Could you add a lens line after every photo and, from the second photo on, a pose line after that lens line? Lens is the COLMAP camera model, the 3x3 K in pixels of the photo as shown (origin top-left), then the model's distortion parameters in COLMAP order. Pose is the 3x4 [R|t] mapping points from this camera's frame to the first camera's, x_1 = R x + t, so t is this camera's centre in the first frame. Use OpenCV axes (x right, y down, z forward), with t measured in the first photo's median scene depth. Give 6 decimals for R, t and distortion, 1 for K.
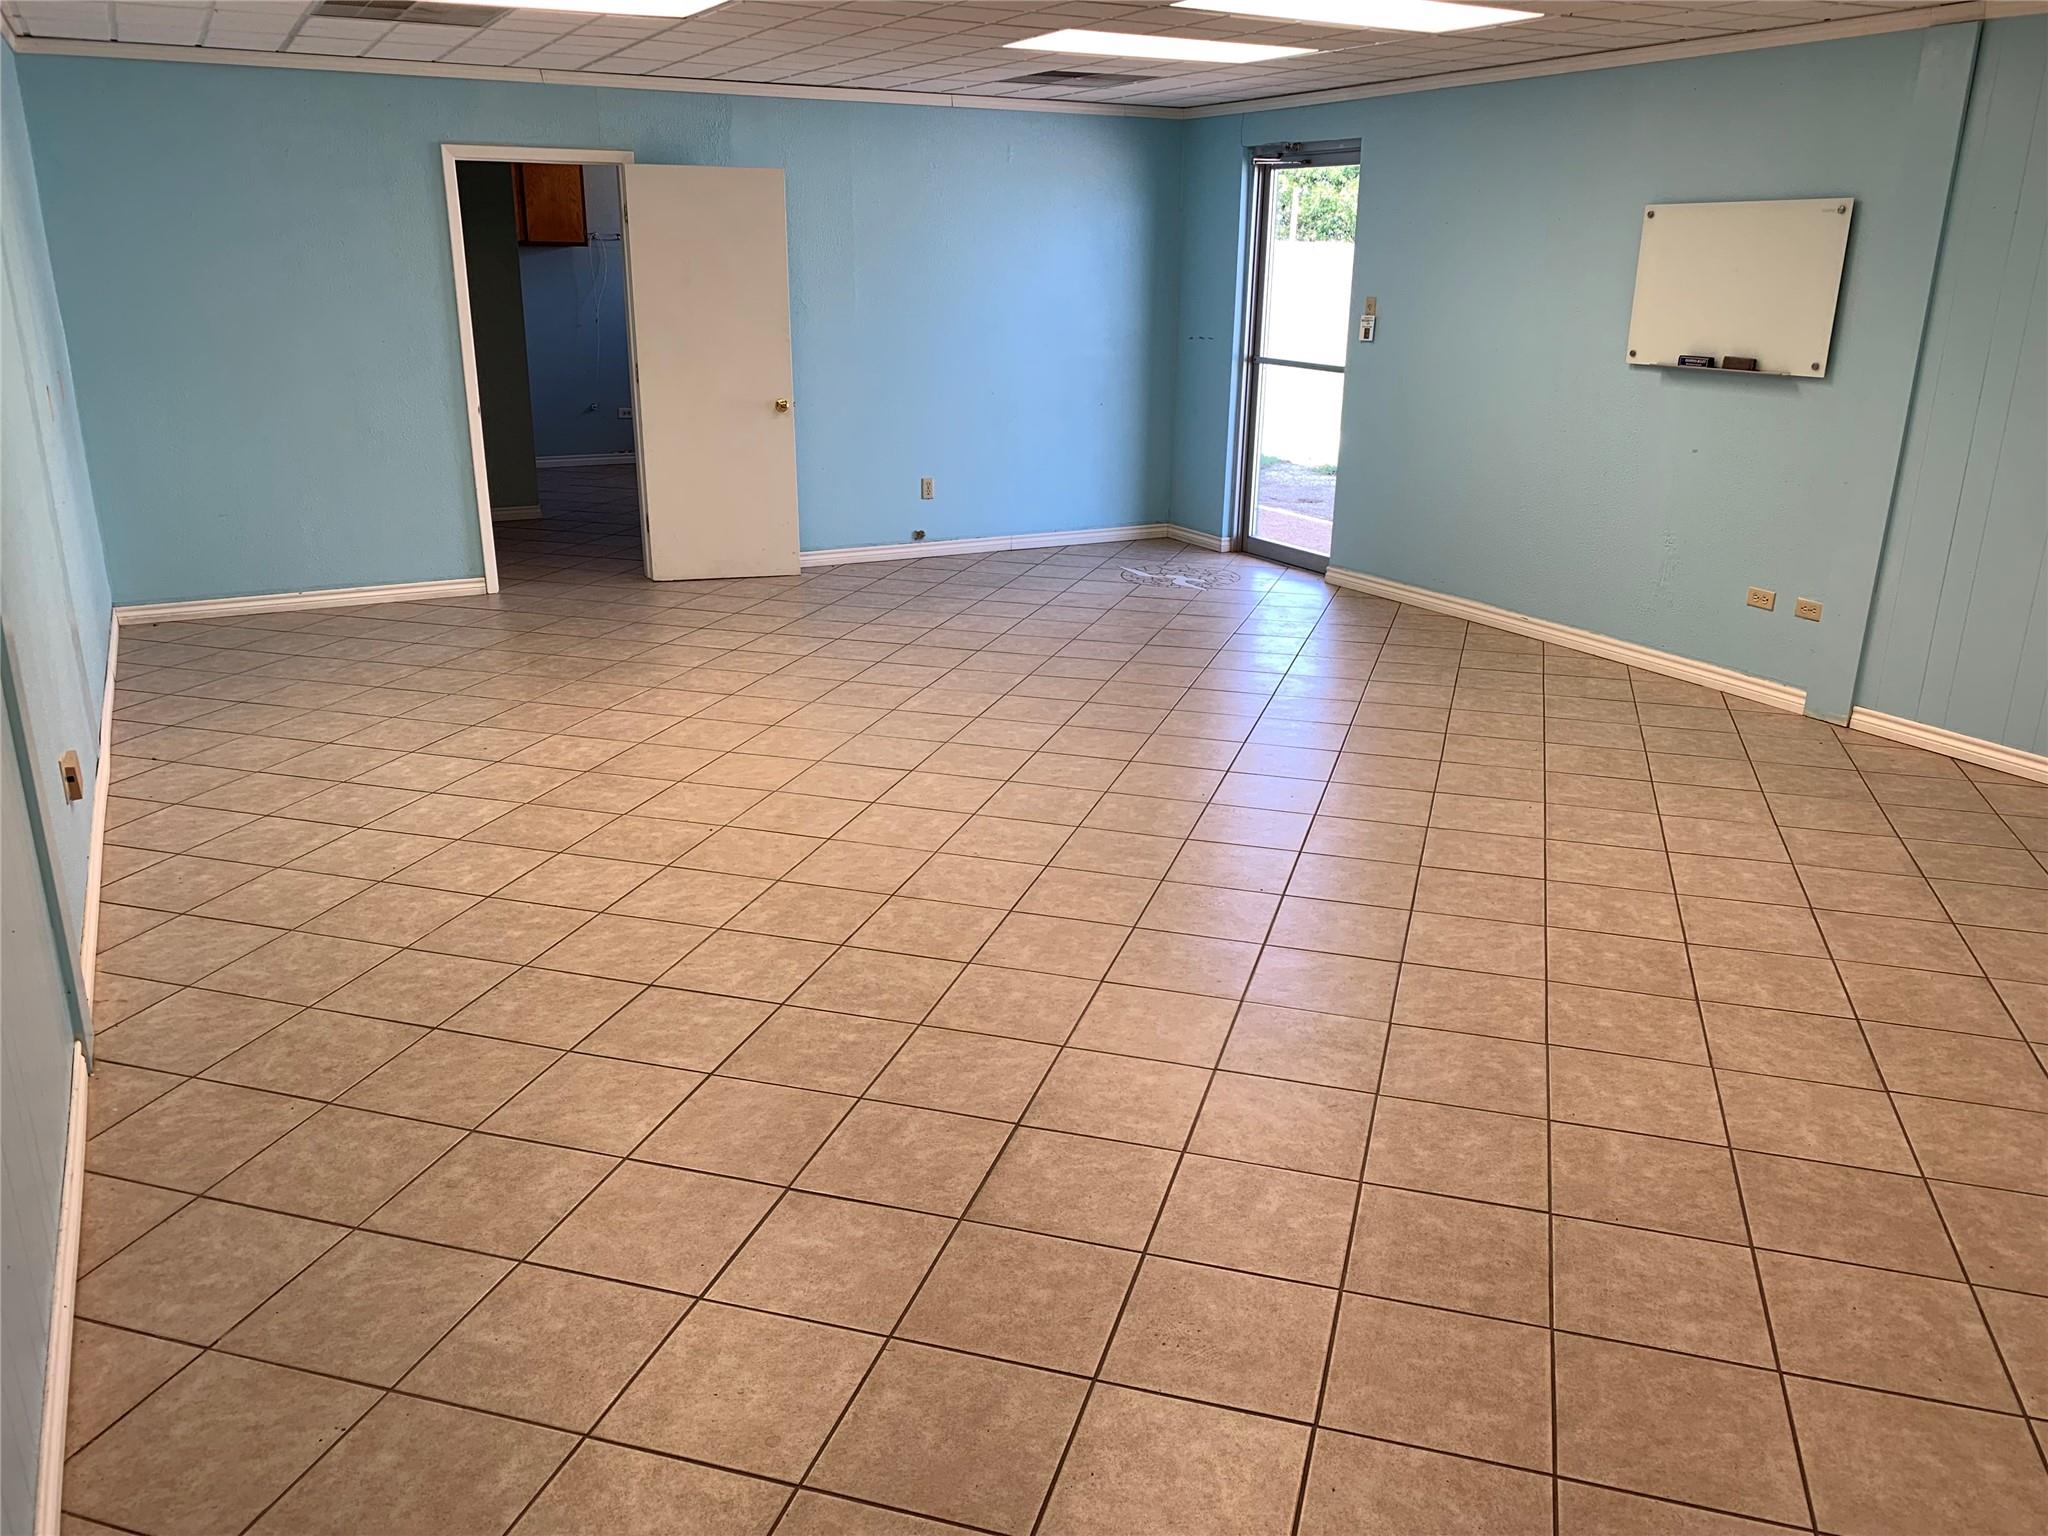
lens RADIAL K [[1591.2, 0, 1069.1], [0, 1591.2, 756.6], [0, 0, 1]] dist [0.062844, -0.089425]
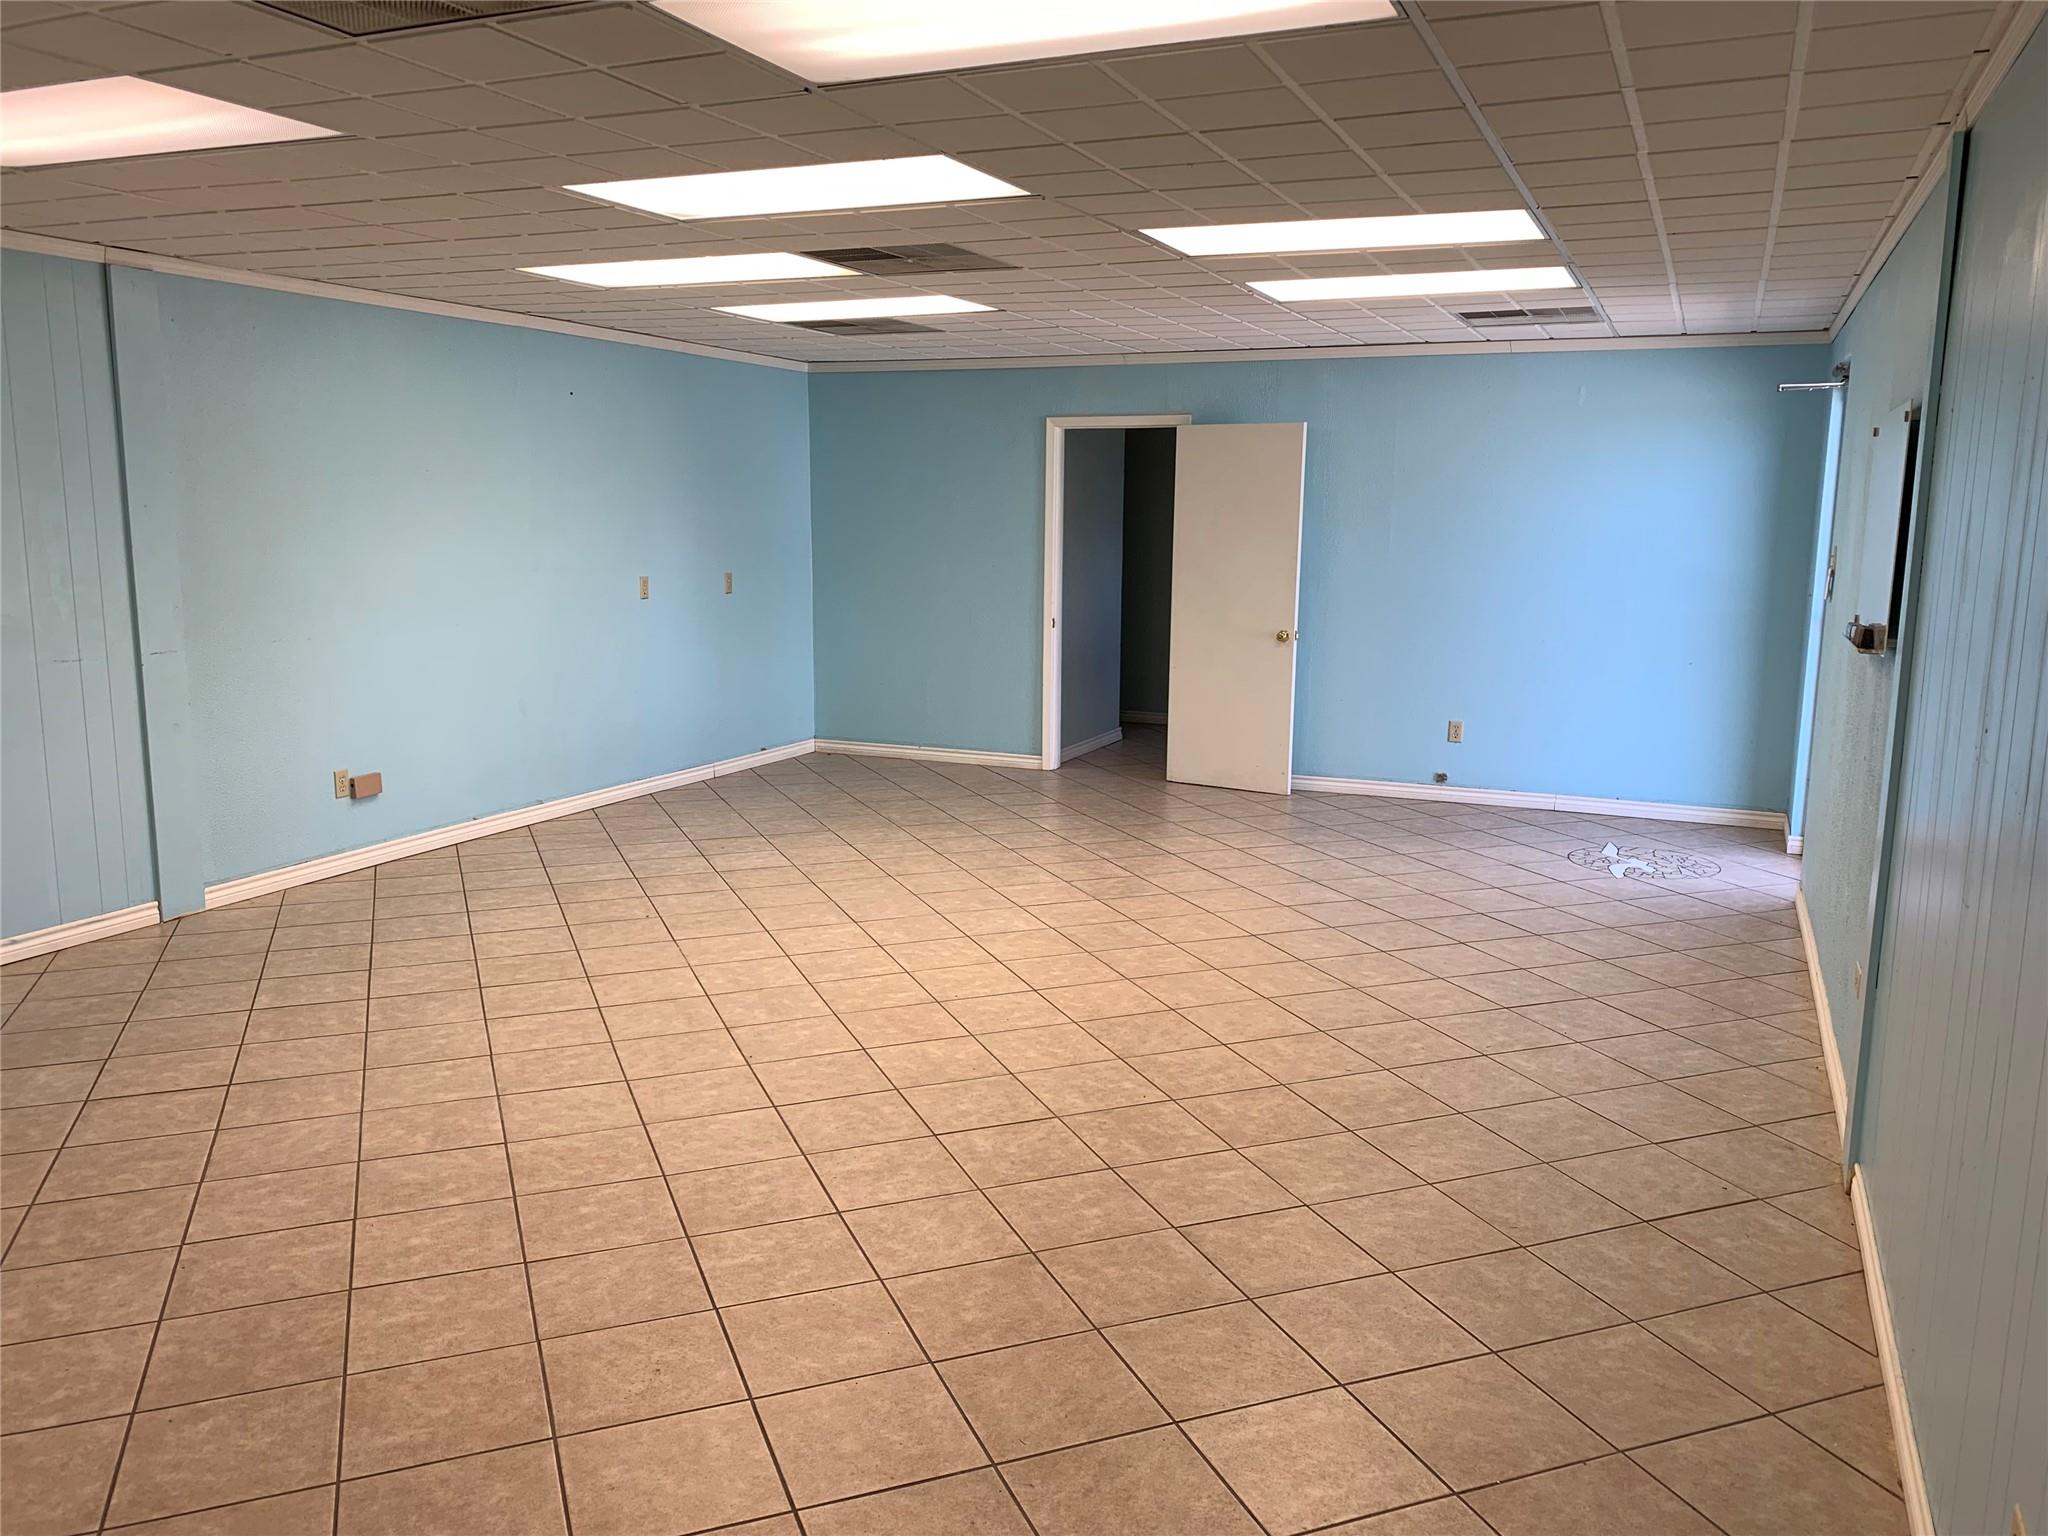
lens RADIAL K [[1577.4, 0, 1024.0], [0, 1577.4, 768.0], [0, 0, 1]] dist [0.060957, -0.080526]
pose [[0.607045, 0.127256, -0.784412, 0.940327], [-0.240066, 0.970342, -0.028364, -0.106150], [0.757538, 0.205529, 0.619591, 0.398636]]
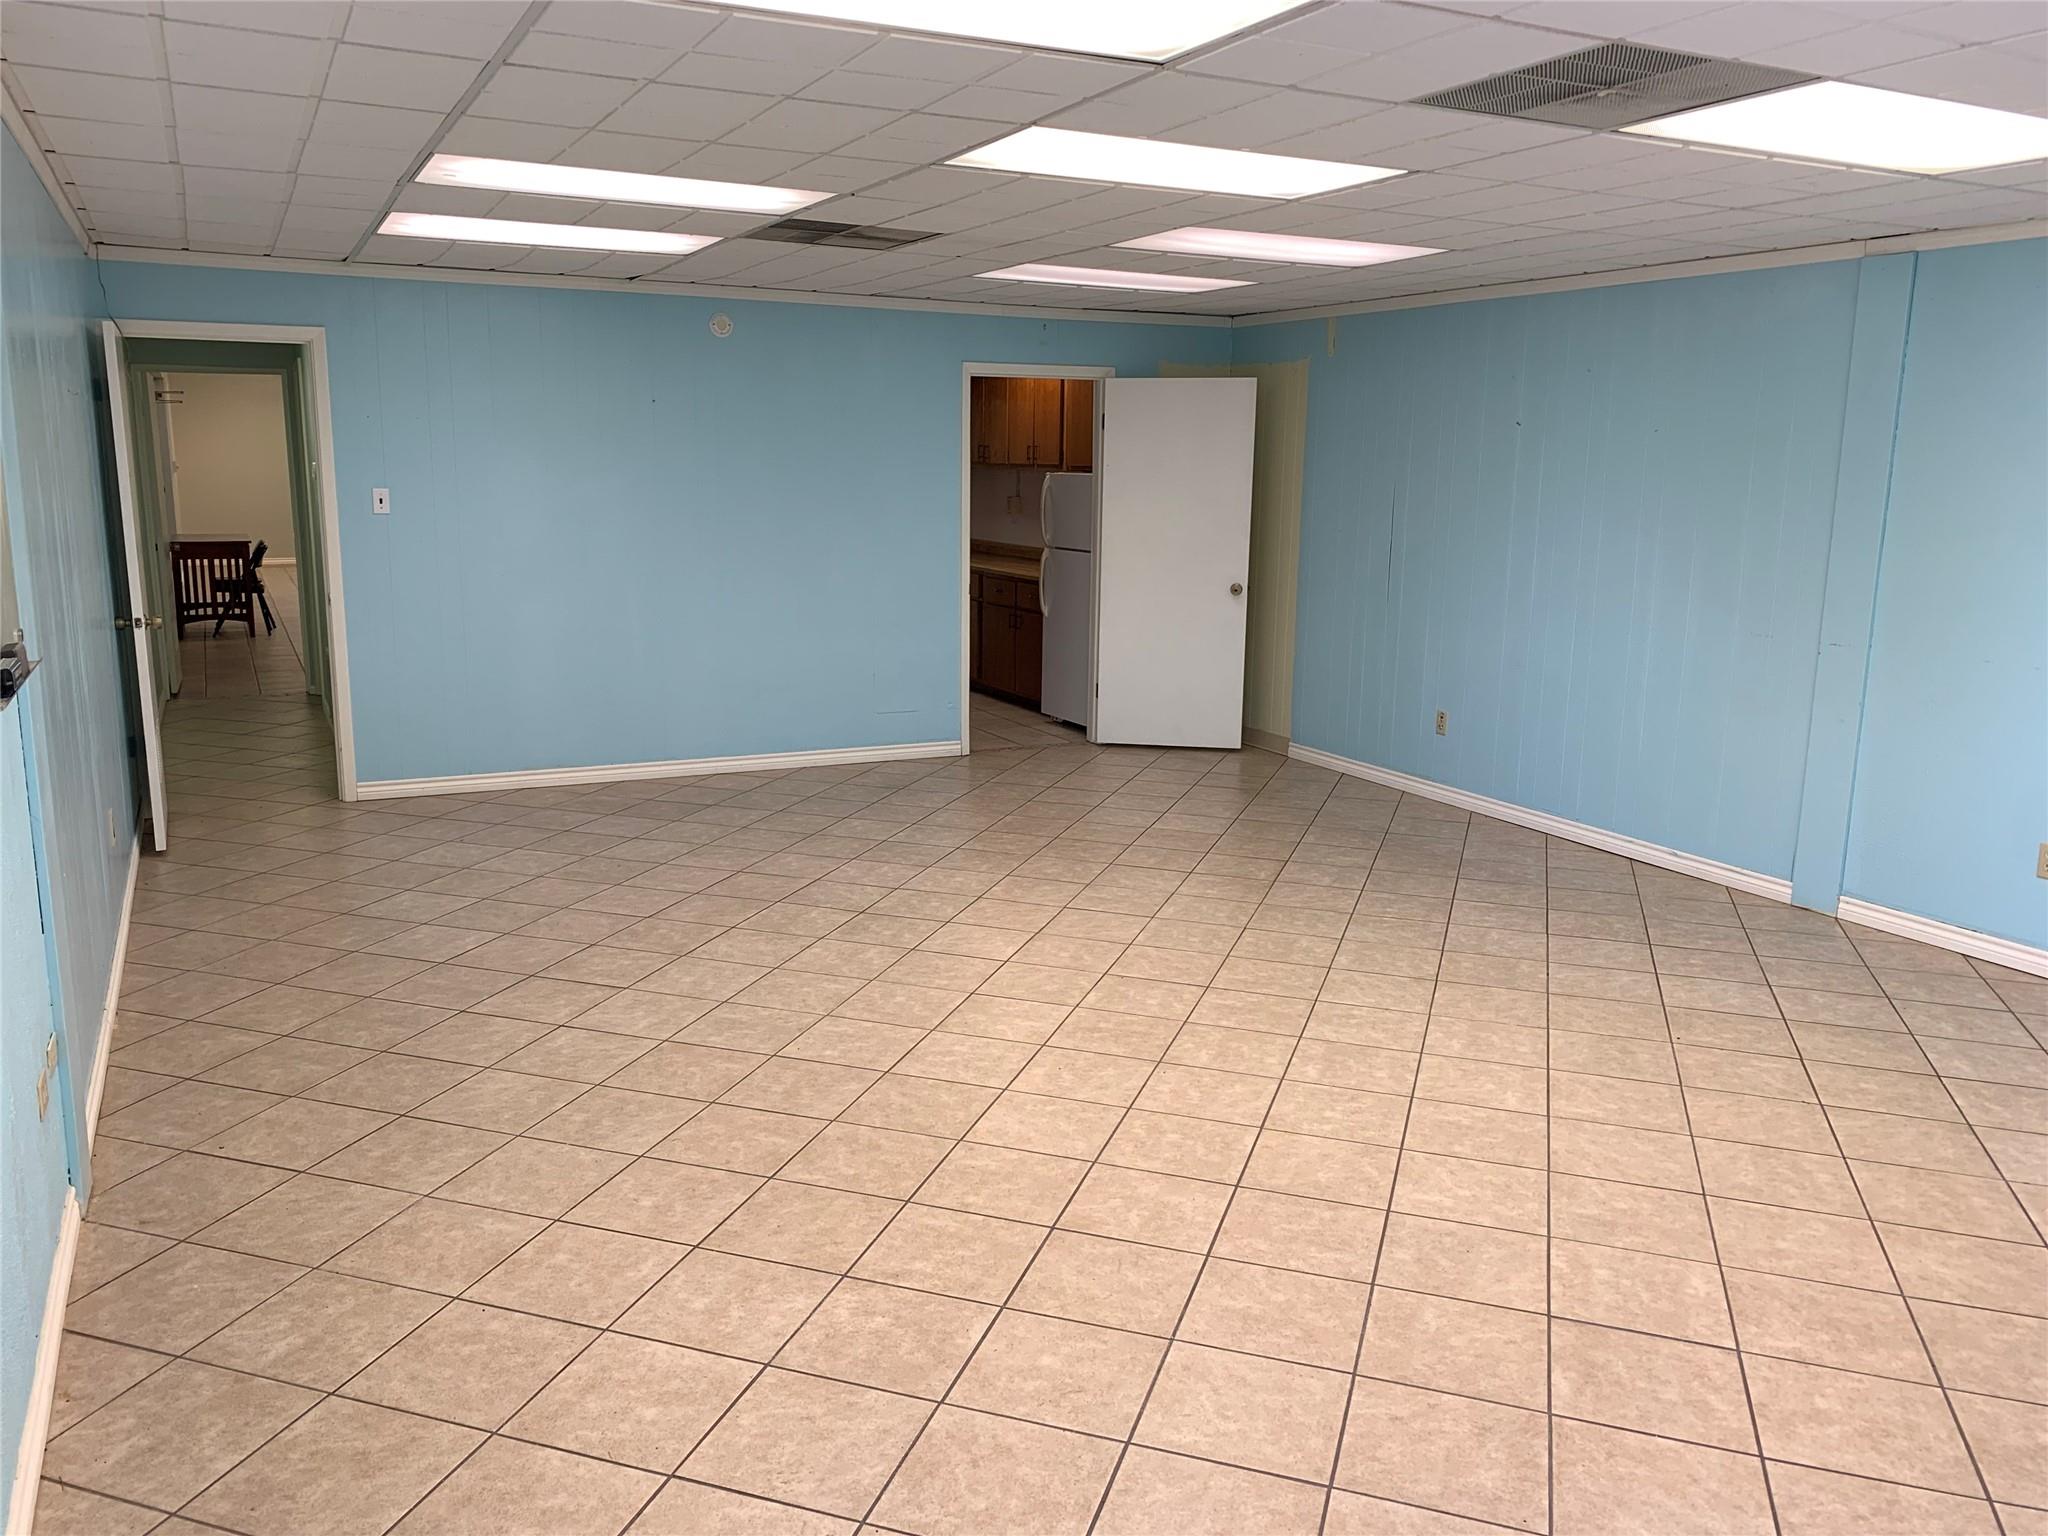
lens RADIAL K [[1589.2, 0, 990.3], [0, 1589.2, 737.5], [0, 0, 1]] dist [0.046872, -0.035927]
pose [[-0.997938, -0.036881, 0.052528, 0.148282], [-0.008474, 0.886965, 0.461760, -0.555609], [-0.063621, 0.460363, -0.885448, 1.773681]]
